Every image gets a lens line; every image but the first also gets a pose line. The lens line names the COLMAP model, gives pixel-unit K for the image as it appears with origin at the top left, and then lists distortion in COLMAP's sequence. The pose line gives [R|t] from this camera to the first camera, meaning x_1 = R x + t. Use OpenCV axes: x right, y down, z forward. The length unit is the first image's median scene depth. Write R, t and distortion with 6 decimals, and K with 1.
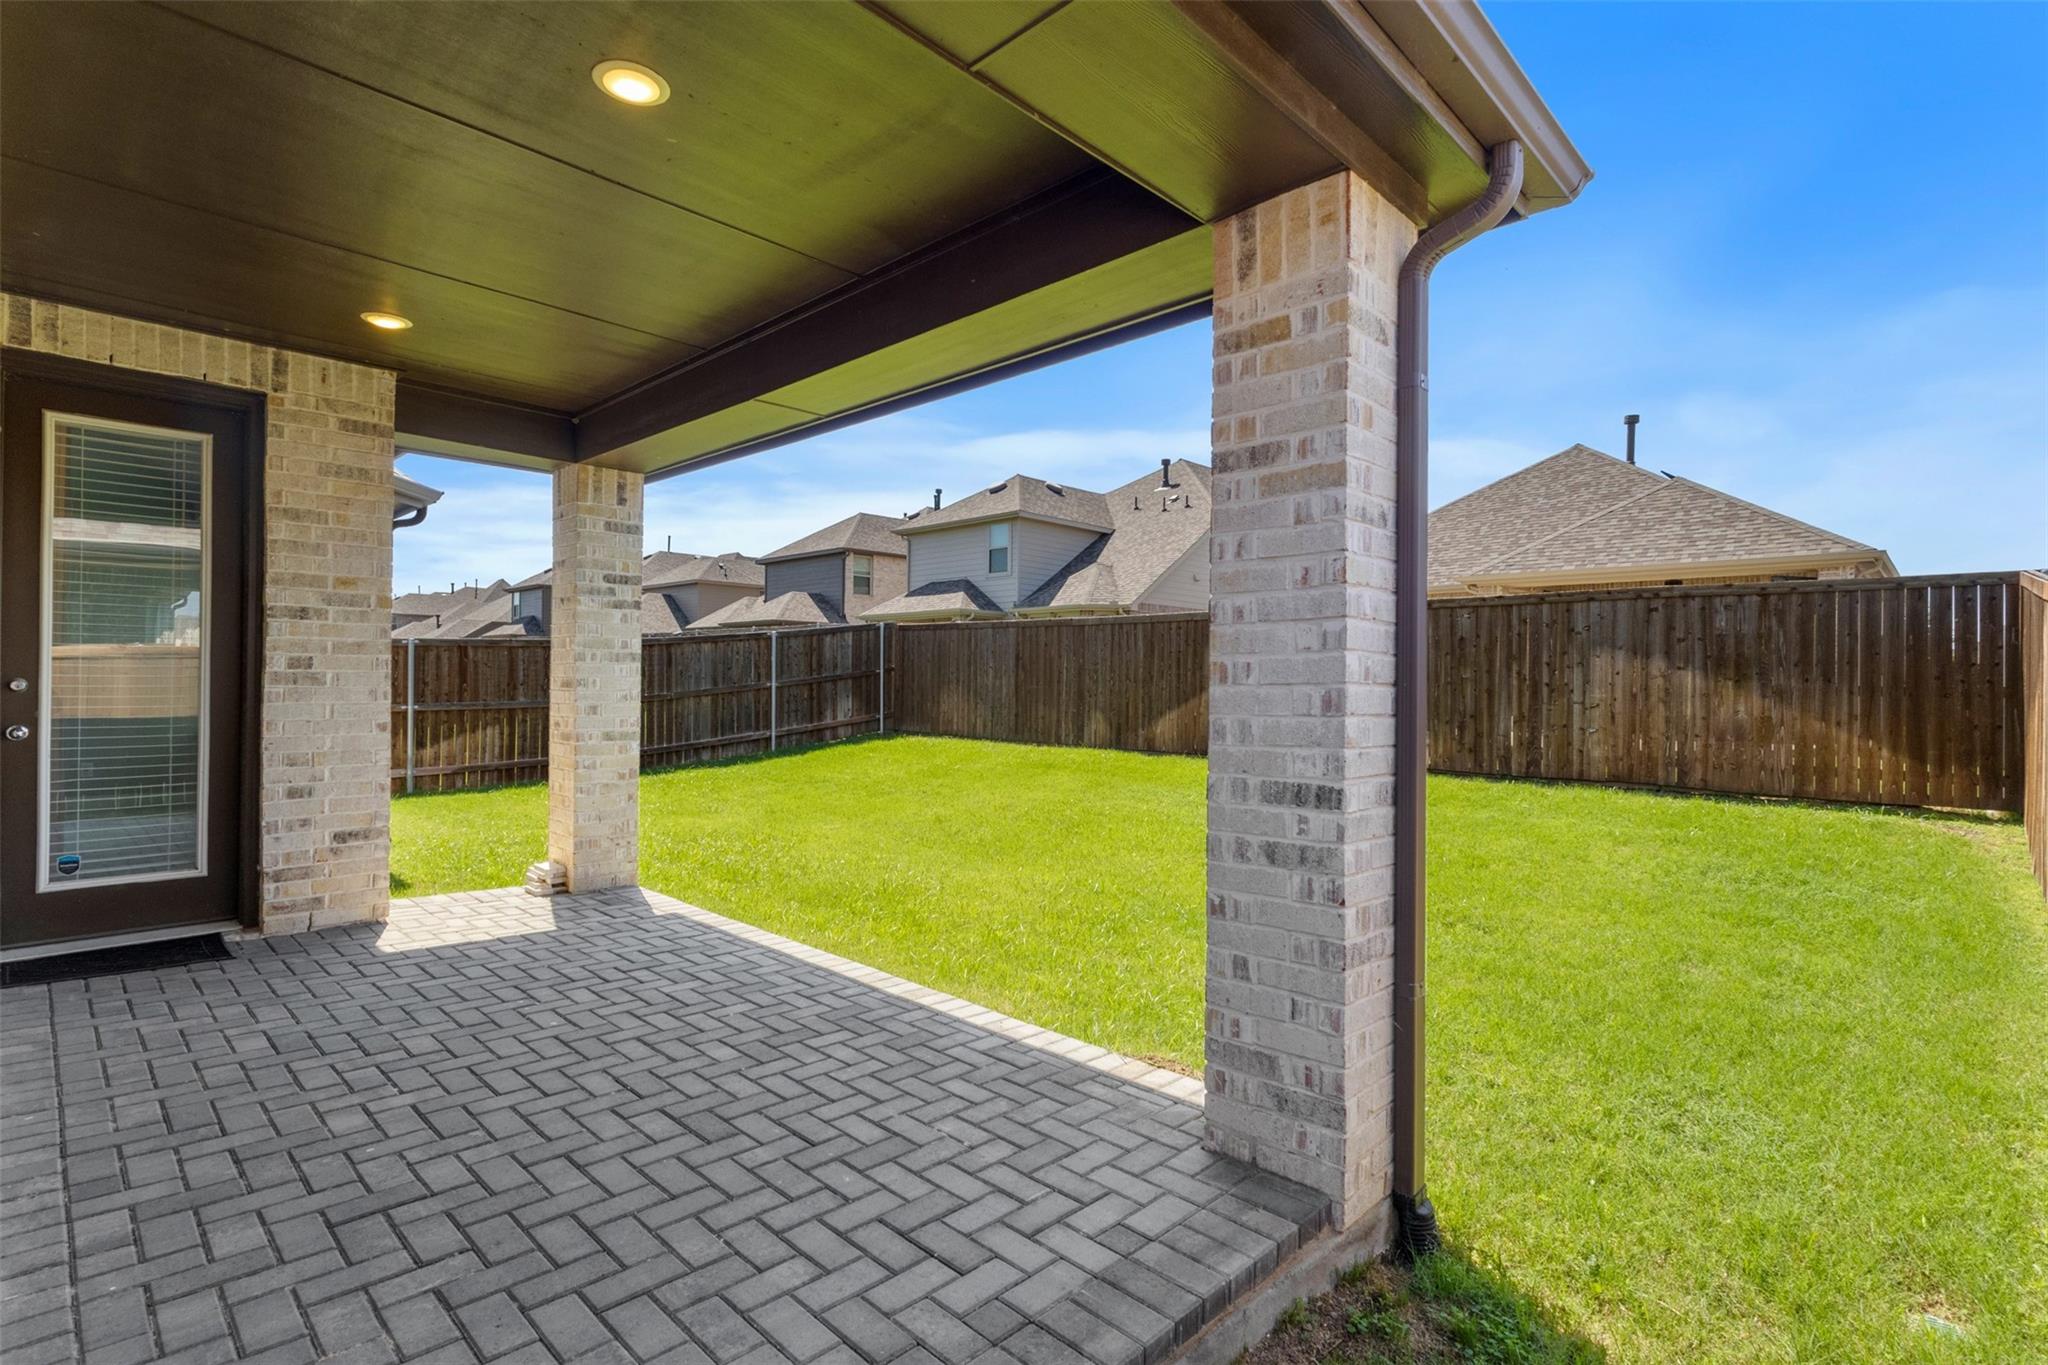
lens RADIAL K [[952.9, 0, 1027.4], [0, 952.9, 680.6], [0, 0, 1]] dist [-0.004515, 0.000863]
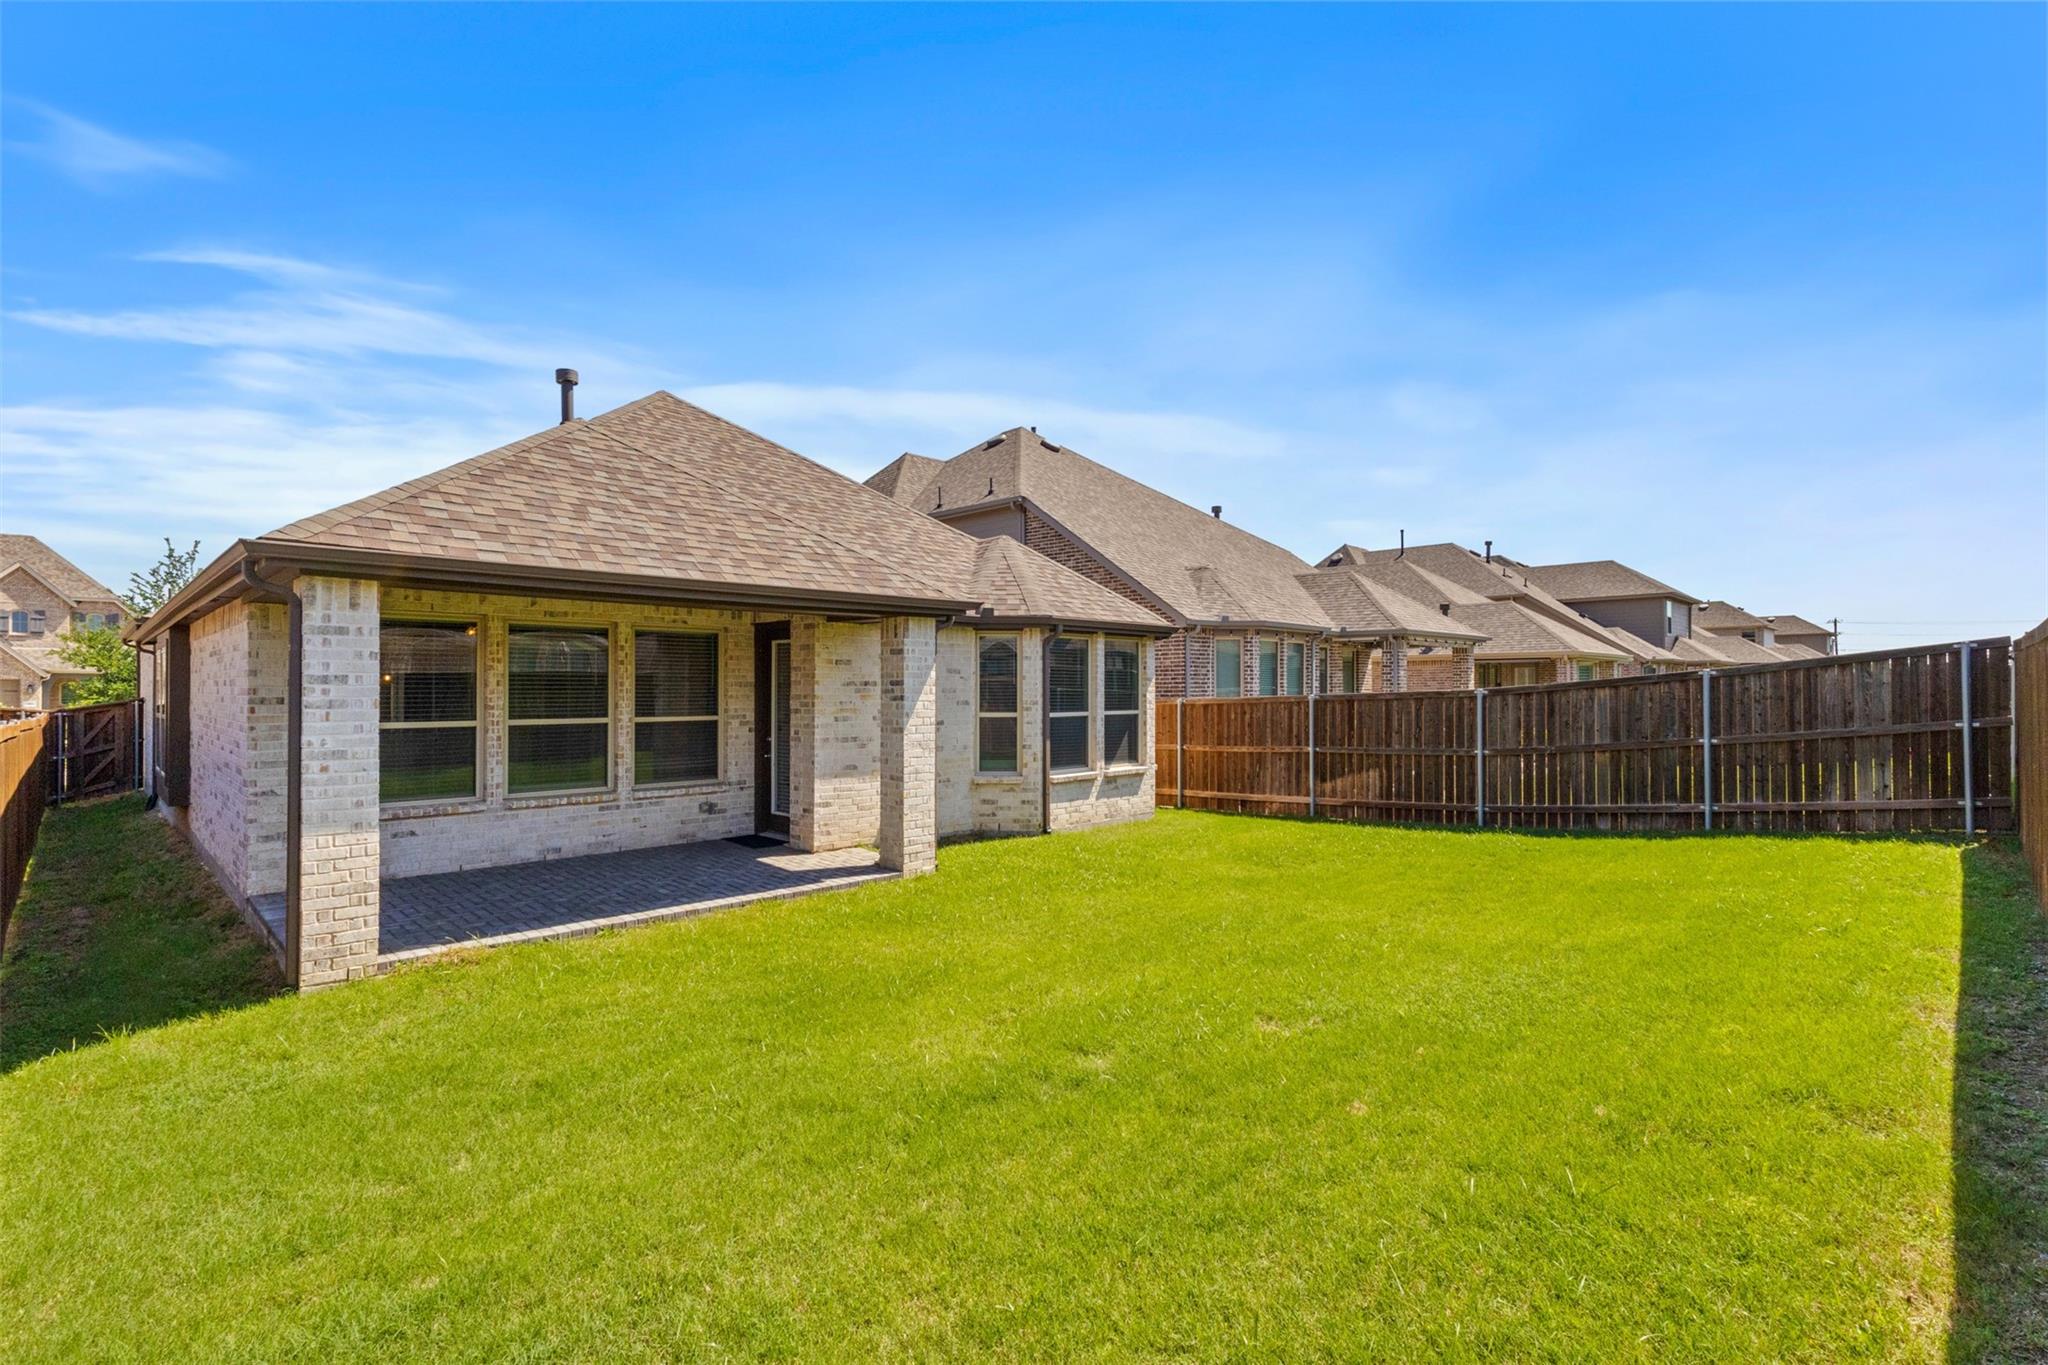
lens RADIAL K [[952.9, 0, 1033.1], [0, 952.9, 685.3], [0, 0, 1]] dist [-0.004515, 0.000863]
pose [[-0.009732, -0.014504, -0.999847, 0.576928], [0.002664, 0.999891, -0.014530, -0.036502], [0.999949, -0.002805, -0.009693, 0.591722]]
